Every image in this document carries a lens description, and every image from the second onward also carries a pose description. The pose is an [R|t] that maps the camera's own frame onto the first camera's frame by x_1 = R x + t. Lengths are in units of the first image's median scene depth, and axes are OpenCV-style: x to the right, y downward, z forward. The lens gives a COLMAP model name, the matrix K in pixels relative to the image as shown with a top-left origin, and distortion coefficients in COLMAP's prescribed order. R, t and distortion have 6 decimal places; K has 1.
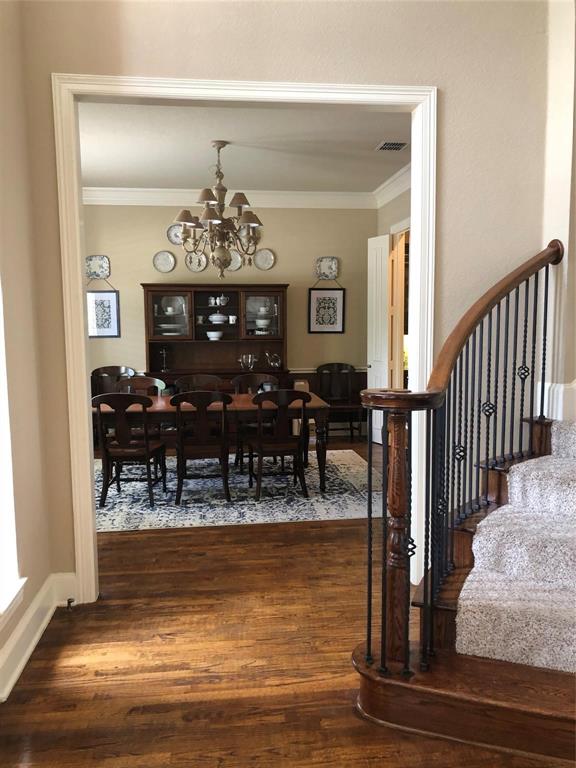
lens RADIAL K [[624.9, 0, 293.1], [0, 624.9, 384.5], [0, 0, 1]] dist [0.001595, -0.019699]
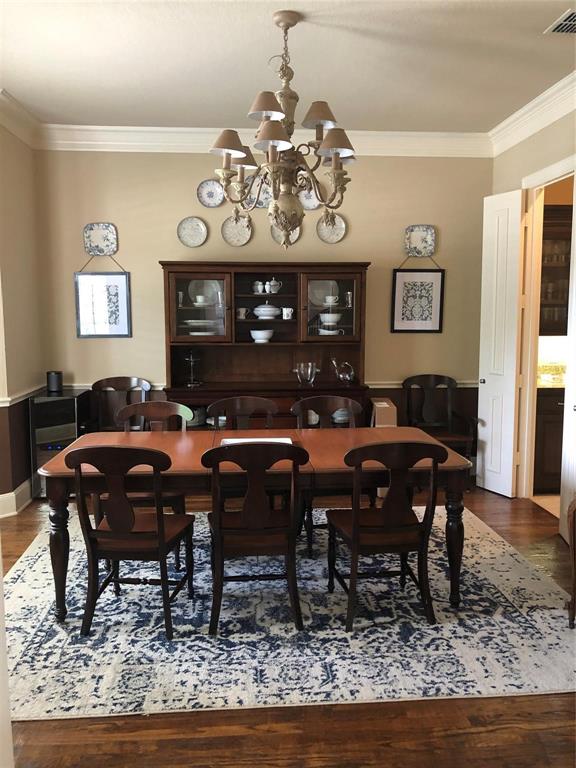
lens RADIAL K [[624.9, 0, 283.1], [0, 624.9, 384.5], [0, 0, 1]] dist [0.001595, -0.019699]
pose [[0.998365, 0.011157, -0.056063, -0.074070], [-0.010278, 0.999820, 0.015944, -0.041626], [0.056231, -0.015342, 0.998300, 0.352491]]
